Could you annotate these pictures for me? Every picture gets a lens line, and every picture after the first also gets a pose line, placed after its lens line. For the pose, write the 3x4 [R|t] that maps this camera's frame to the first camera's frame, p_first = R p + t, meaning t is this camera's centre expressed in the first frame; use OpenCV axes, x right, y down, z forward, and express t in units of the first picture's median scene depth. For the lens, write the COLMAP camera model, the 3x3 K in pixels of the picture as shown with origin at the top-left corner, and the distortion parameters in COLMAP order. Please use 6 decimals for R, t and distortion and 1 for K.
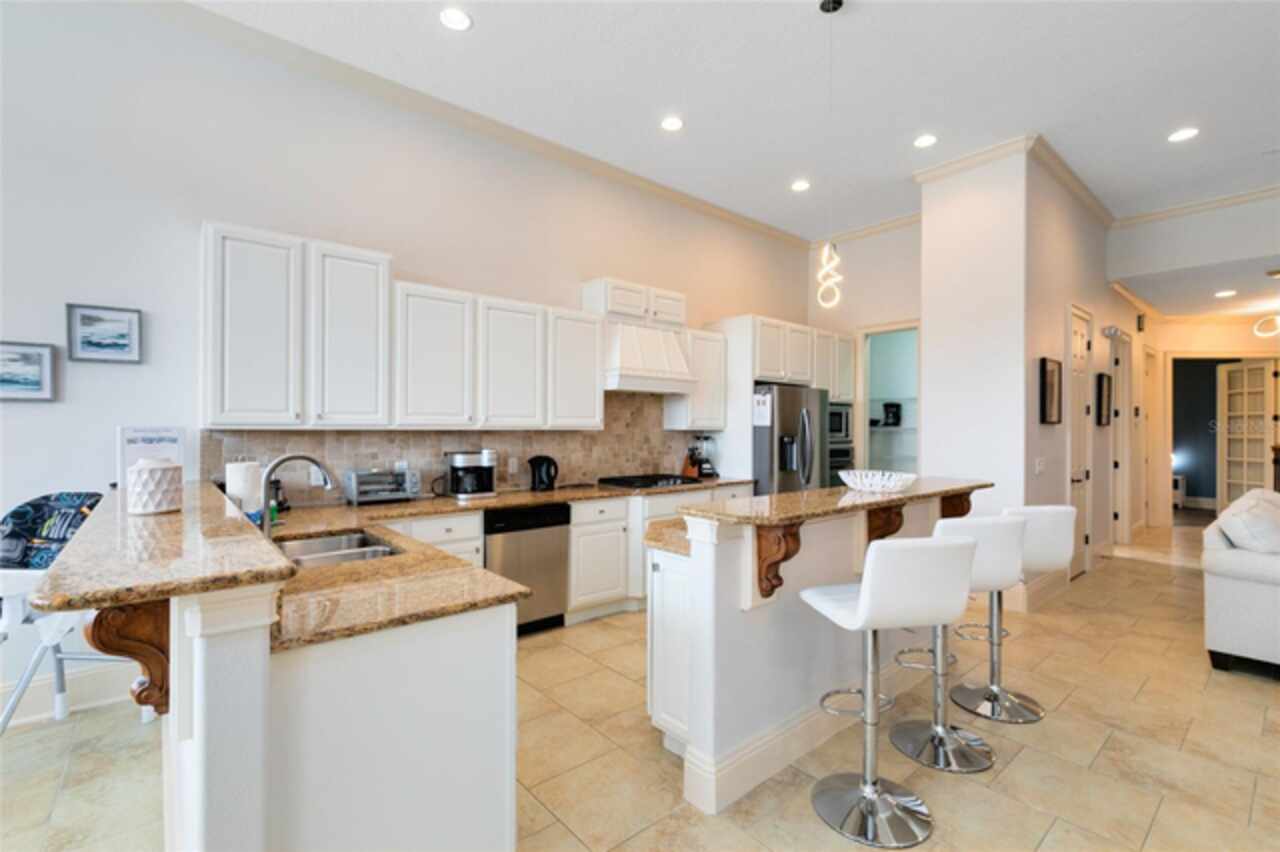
lens RADIAL K [[575.0, 0, 642.4], [0, 575.0, 427.0], [0, 0, 1]] dist [0.002168, -0.000642]
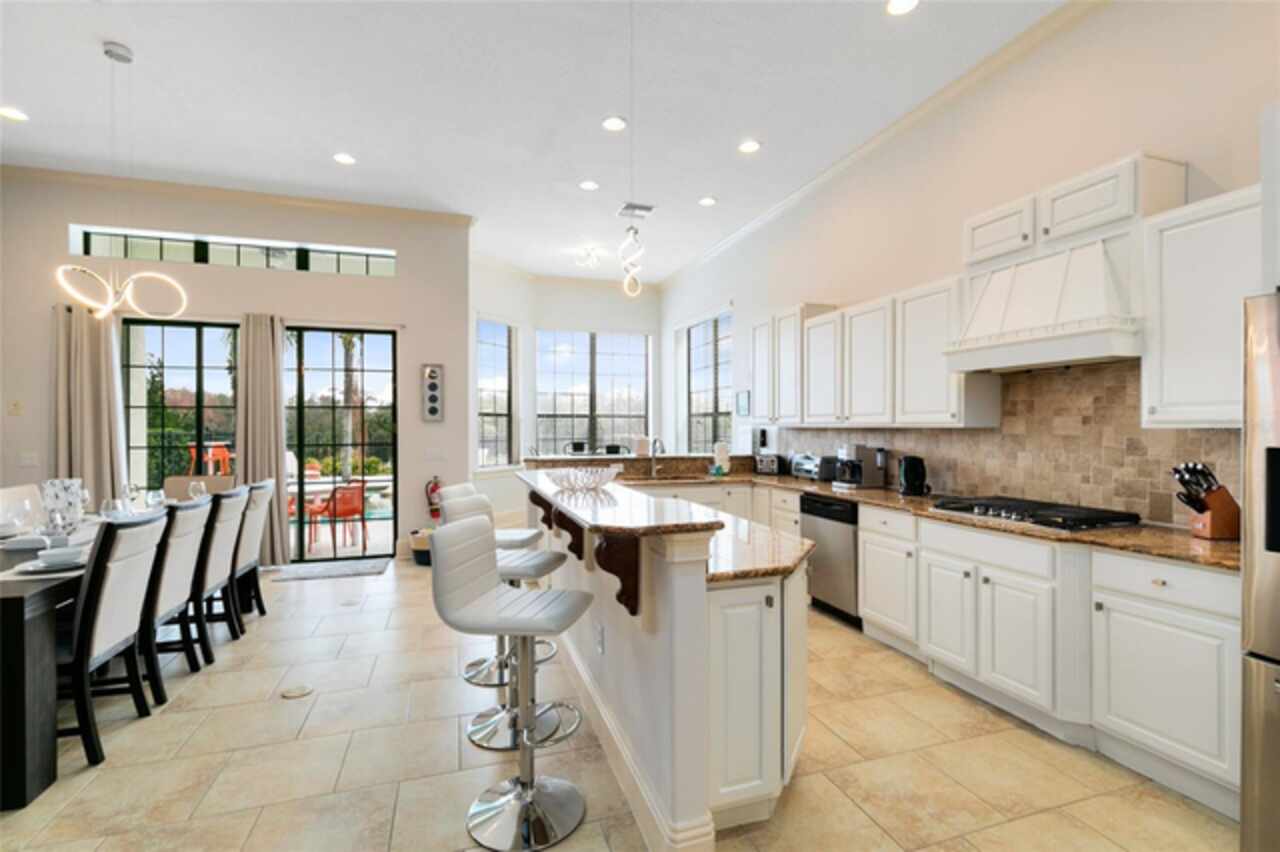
lens RADIAL K [[575.0, 0, 645.1], [0, 575.0, 432.1], [0, 0, 1]] dist [0.002168, -0.000642]
pose [[-0.377255, 0.004208, -0.926100, 1.275430], [-0.000503, 0.999989, 0.004749, 0.012100], [0.926109, 0.002258, -0.377249, 1.475082]]
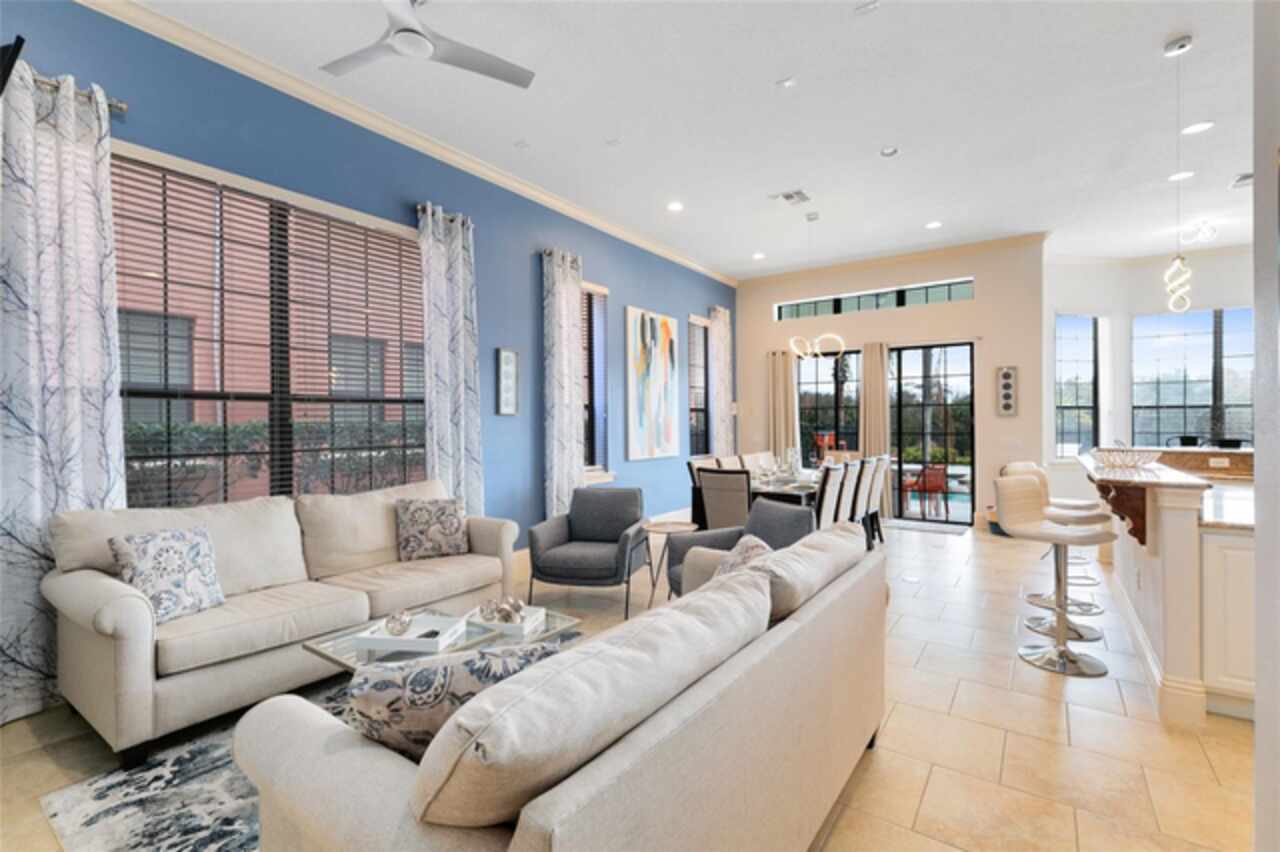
lens RADIAL K [[575.0, 0, 637.1], [0, 575.0, 423.5], [0, 0, 1]] dist [0.002168, -0.000642]
pose [[-0.970103, 0.001686, -0.242687, 1.792564], [0.001714, 0.999999, 0.000097, 0.015147], [0.242687, -0.000322, -0.970105, 2.007108]]
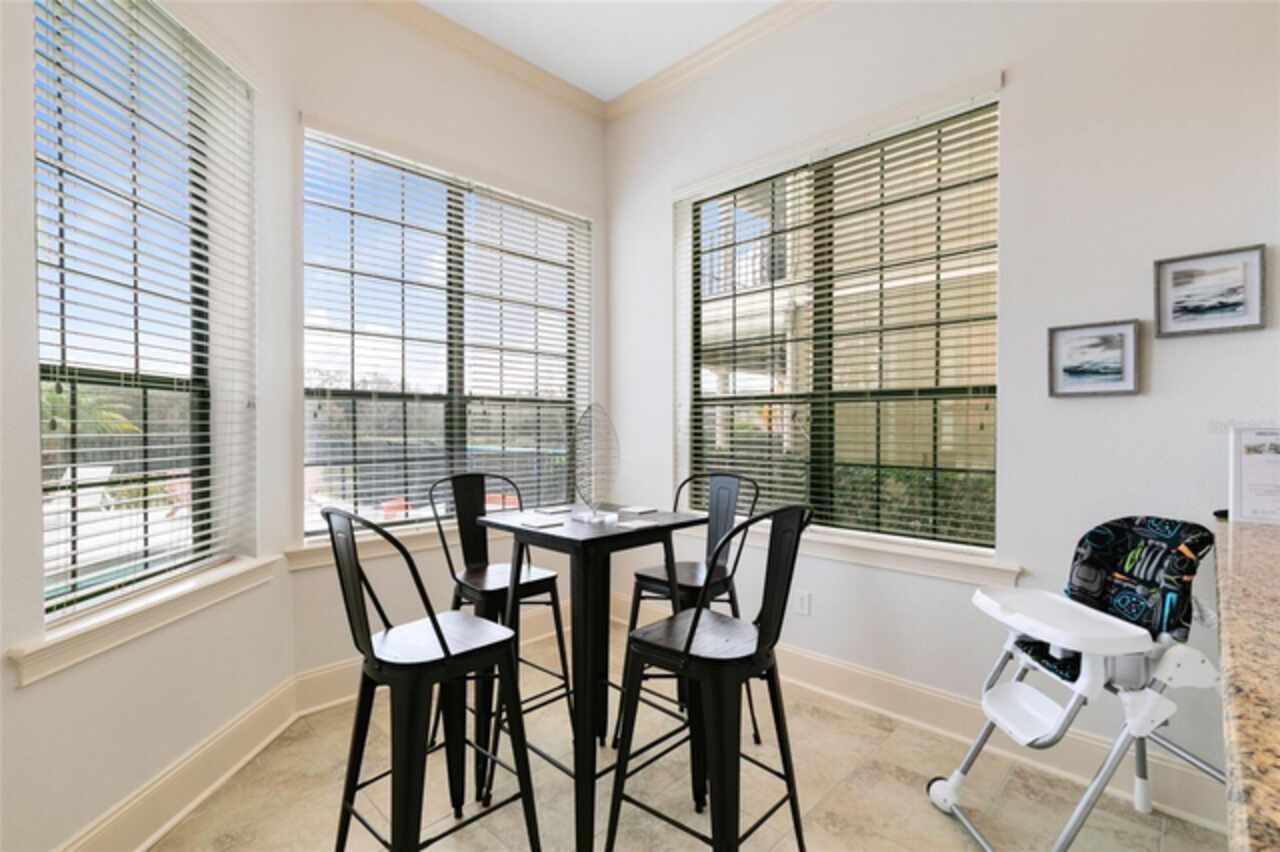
lens RADIAL K [[575.0, 0, 634.8], [0, 575.0, 435.3], [0, 0, 1]] dist [0.002168, -0.000642]
pose [[0.092505, 0.020514, -0.995501, -0.317578], [0.002954, 0.999778, 0.020877, -0.006914], [0.995708, -0.004872, 0.092423, 0.261065]]
